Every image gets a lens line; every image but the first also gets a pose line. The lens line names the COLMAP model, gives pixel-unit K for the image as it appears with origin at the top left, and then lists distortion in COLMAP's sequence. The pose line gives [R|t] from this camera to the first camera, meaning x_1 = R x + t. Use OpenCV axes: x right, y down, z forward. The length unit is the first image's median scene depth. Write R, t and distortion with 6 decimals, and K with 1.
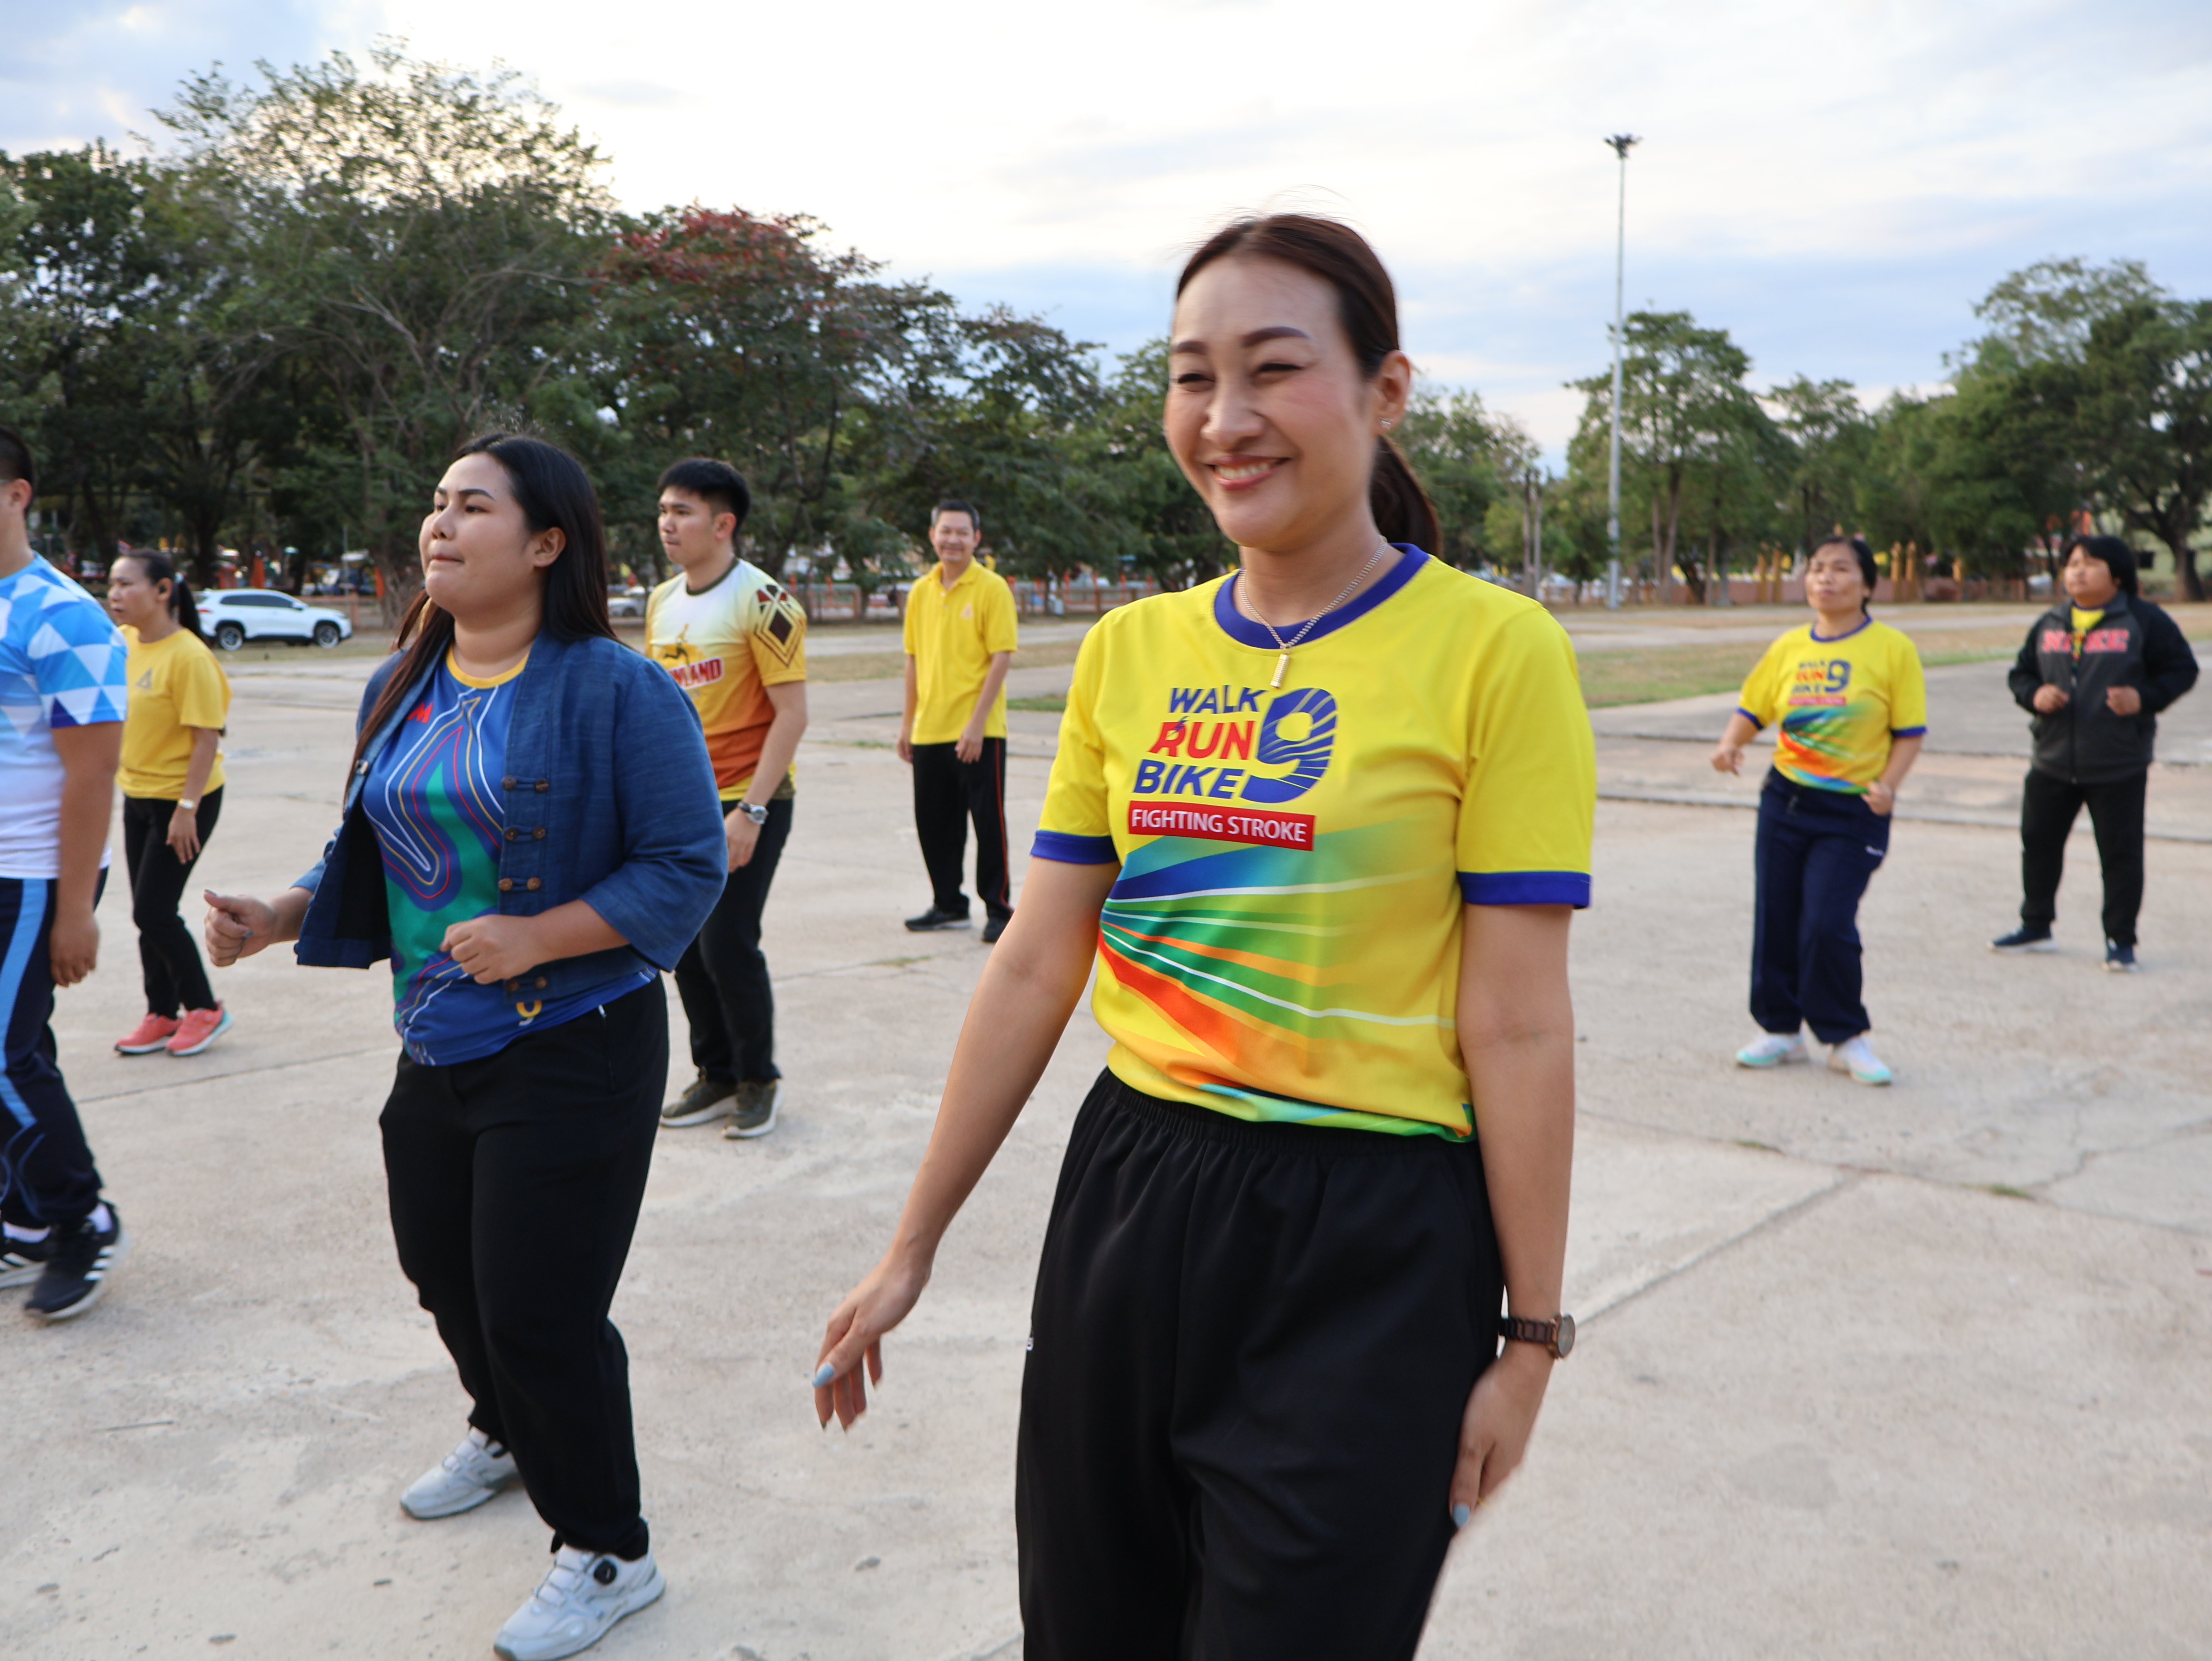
lens RADIAL K [[2083.3, 0, 1097.0], [0, 2083.3, 847.8], [0, 0, 1]] dist [-0.003015, 0.000000]
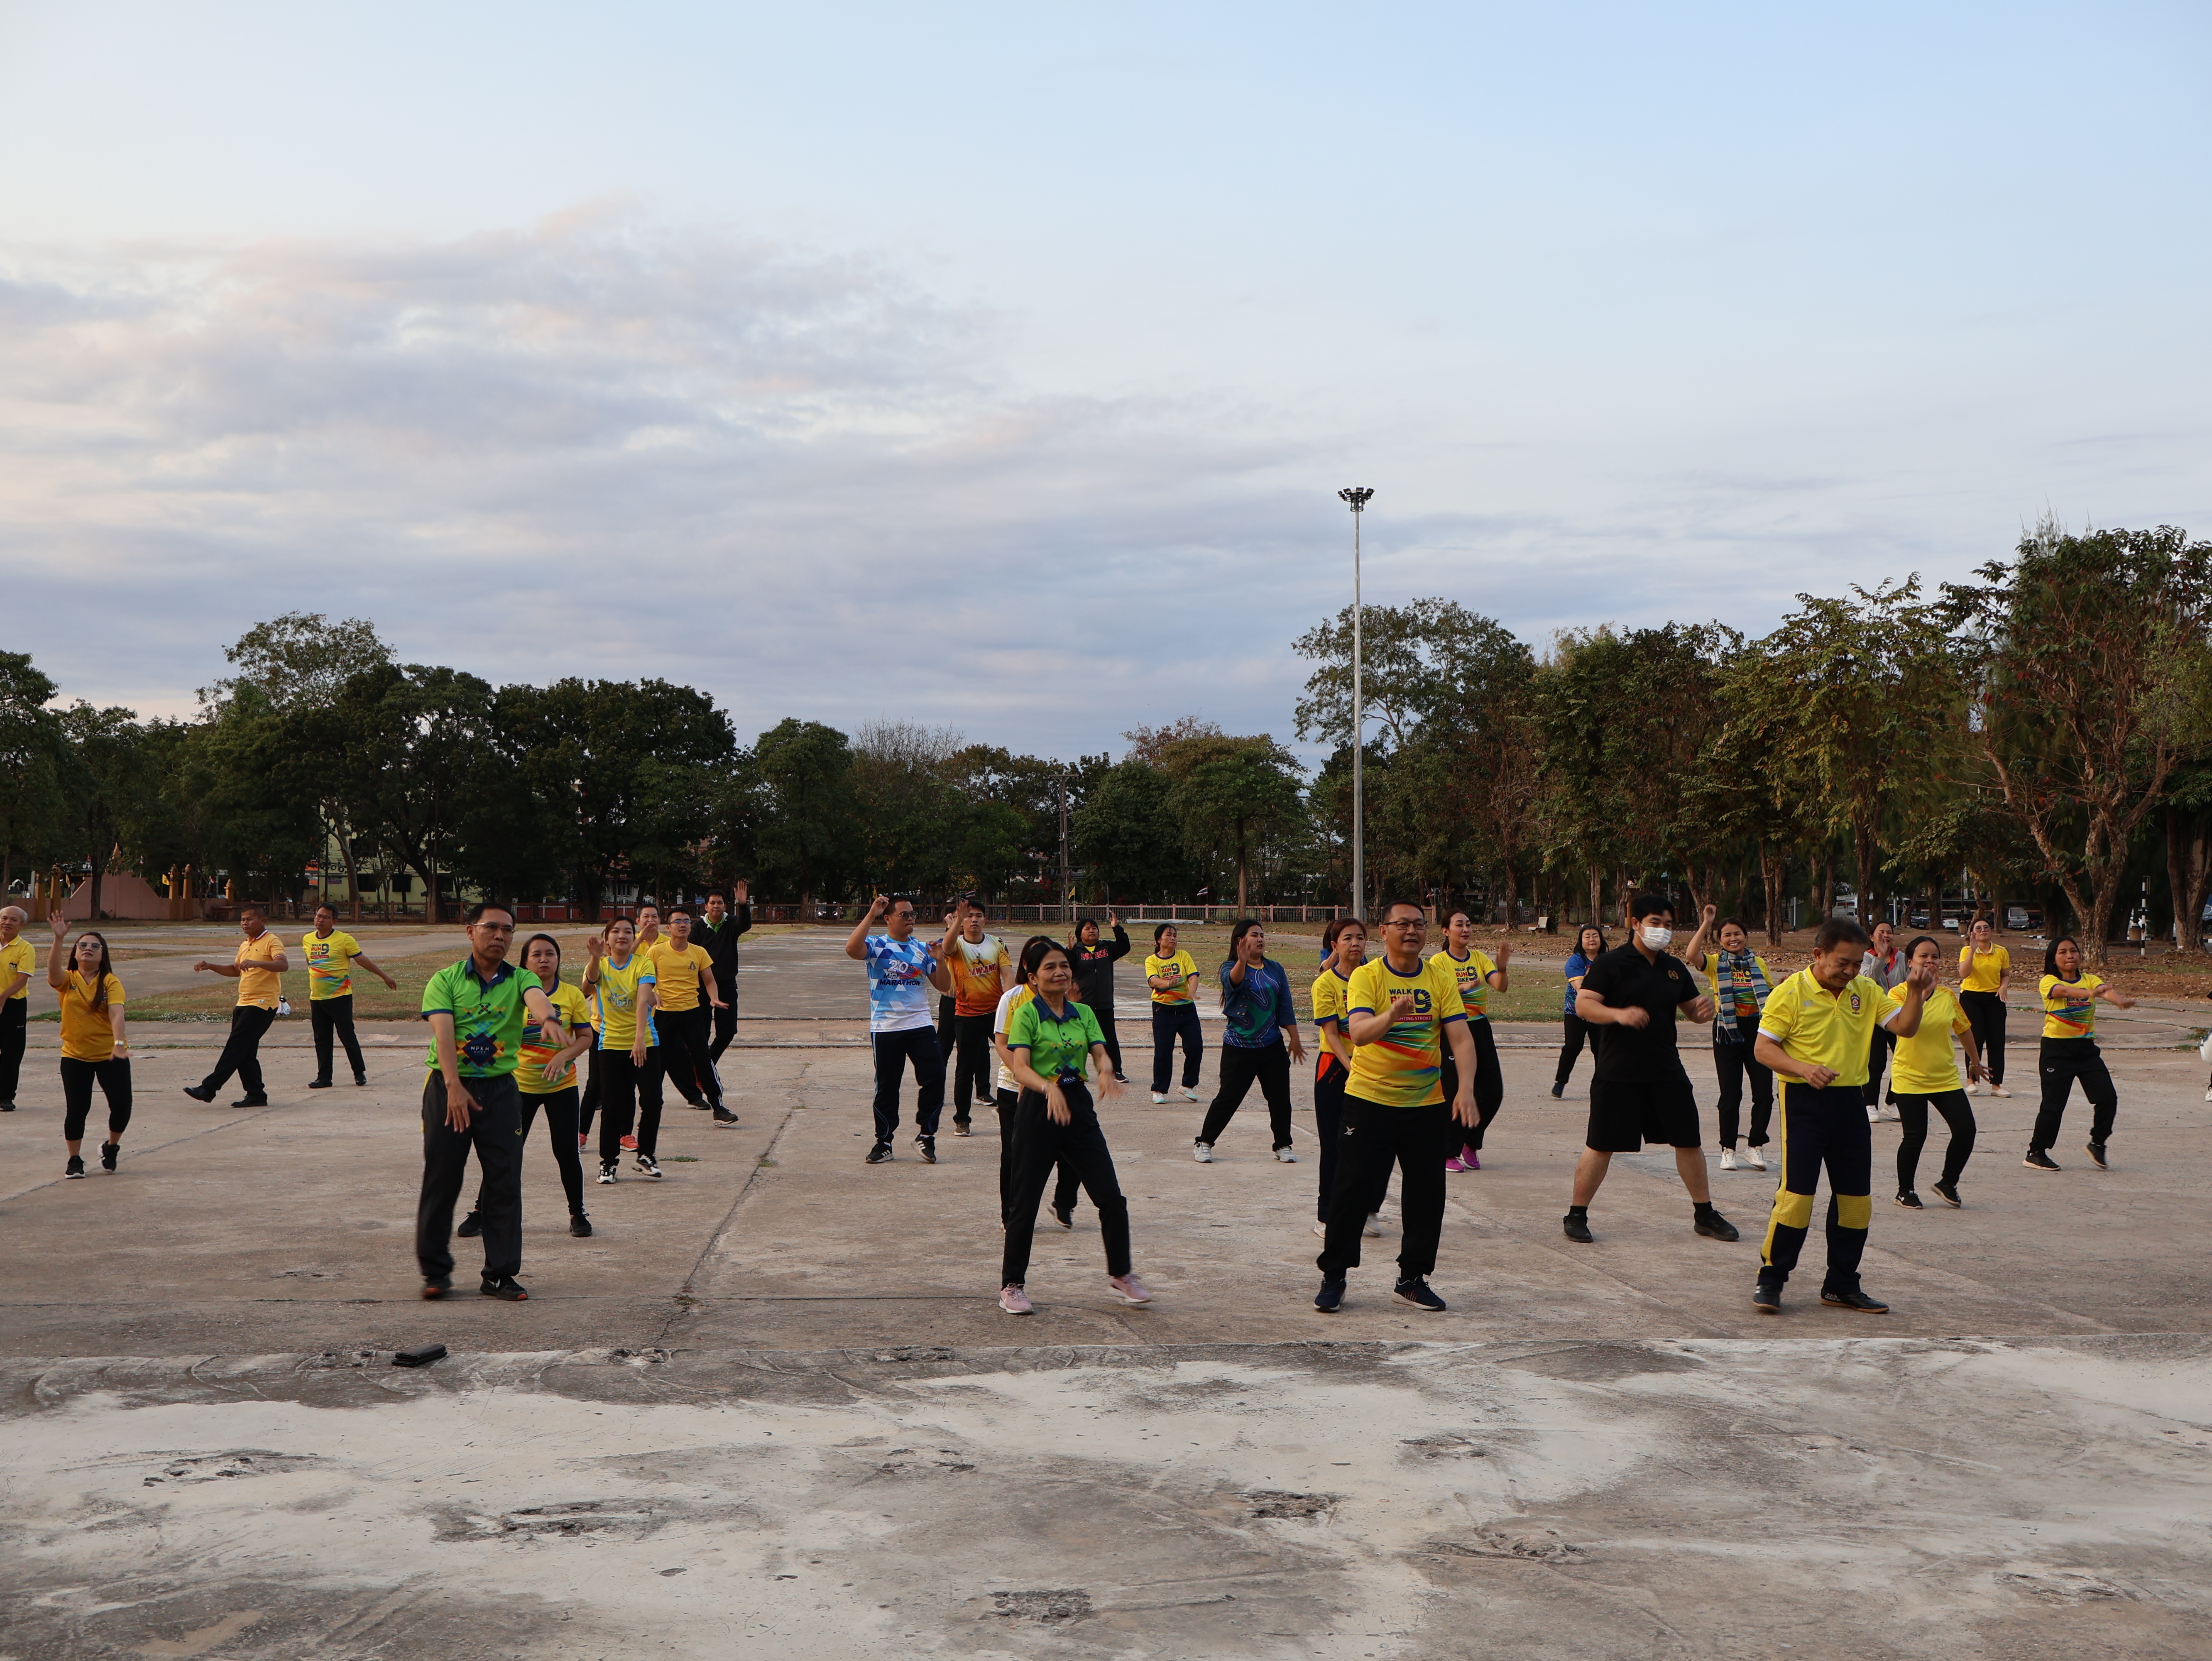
lens RADIAL K [[2083.3, 0, 1096.2], [0, 2083.3, 838.5], [0, 0, 1]] dist [-0.003015, 0.000000]
pose [[0.667844, 0.032489, 0.743592, -0.101222], [0.083167, 0.989533, -0.117930, 0.004066], [-0.739640, 0.140601, 0.658152, -0.045290]]
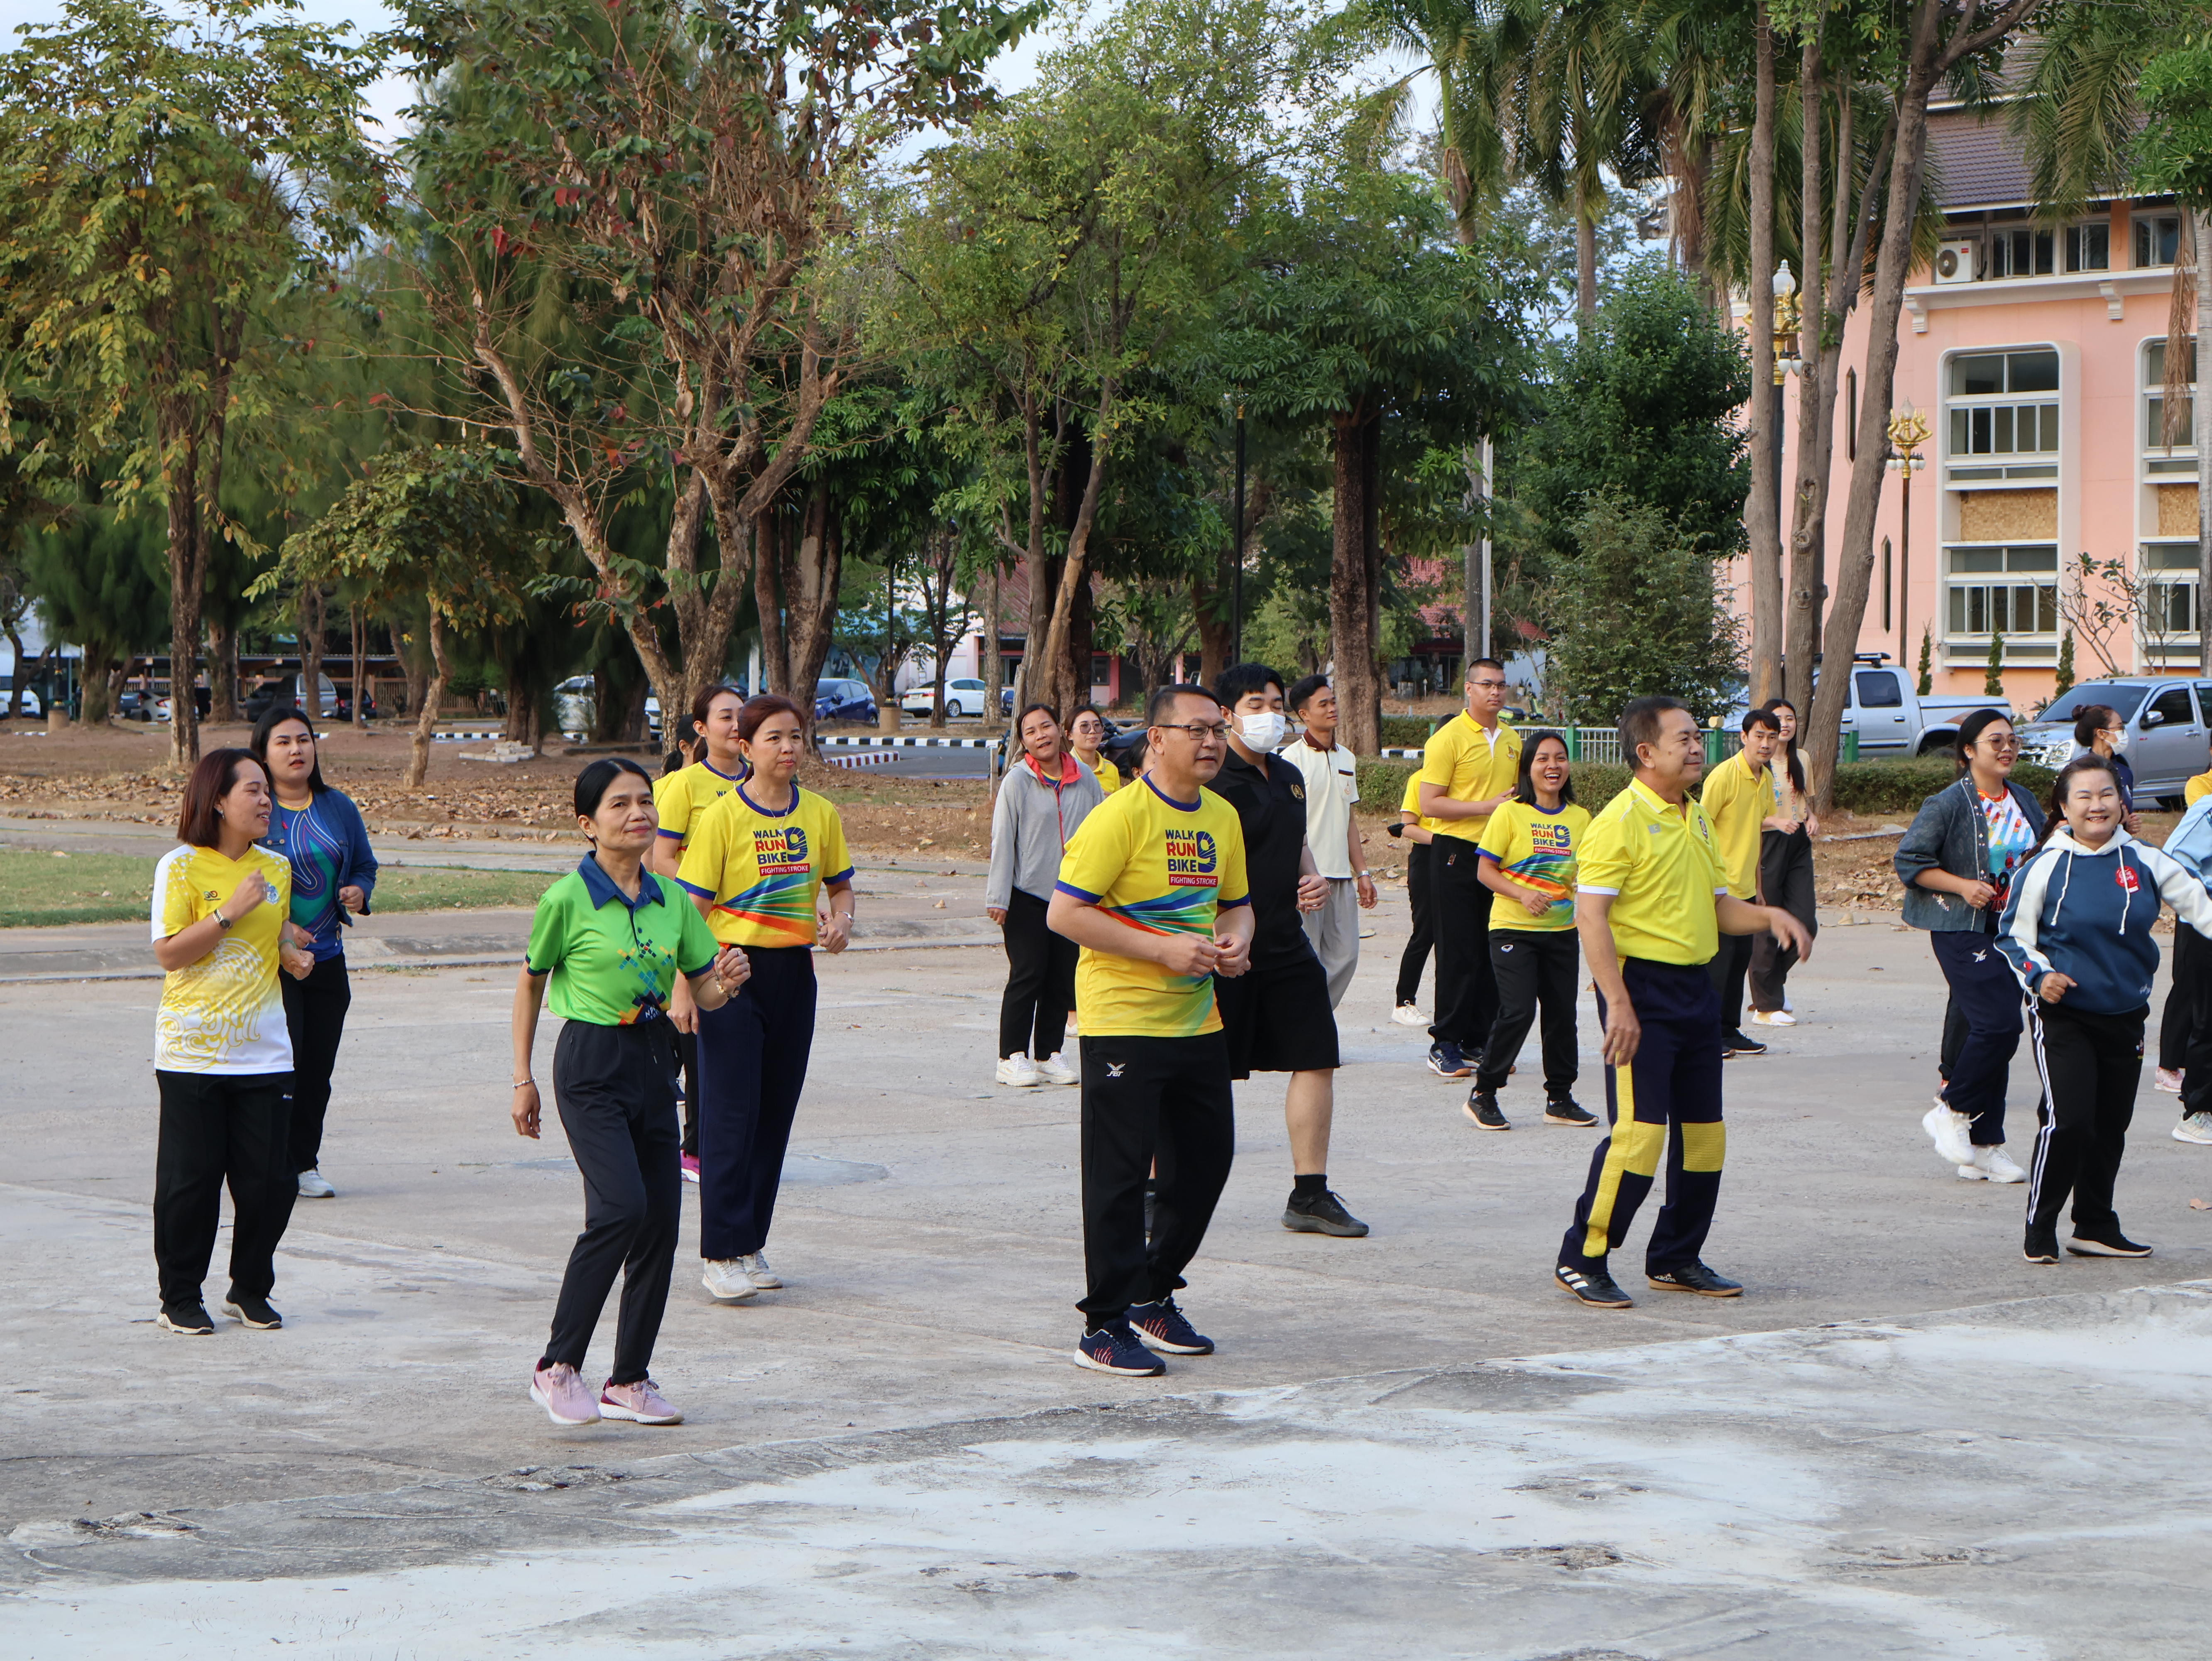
lens RADIAL K [[4941.7, 0, 1096.9], [0, 4941.7, 829.0], [0, 0, 1]] dist [0.014821, 0.000000]
pose [[0.137244, -0.024818, 0.990226, -0.134813], [0.120242, 0.992711, 0.008214, 0.001358], [-0.983212, 0.117939, 0.139228, -0.023941]]
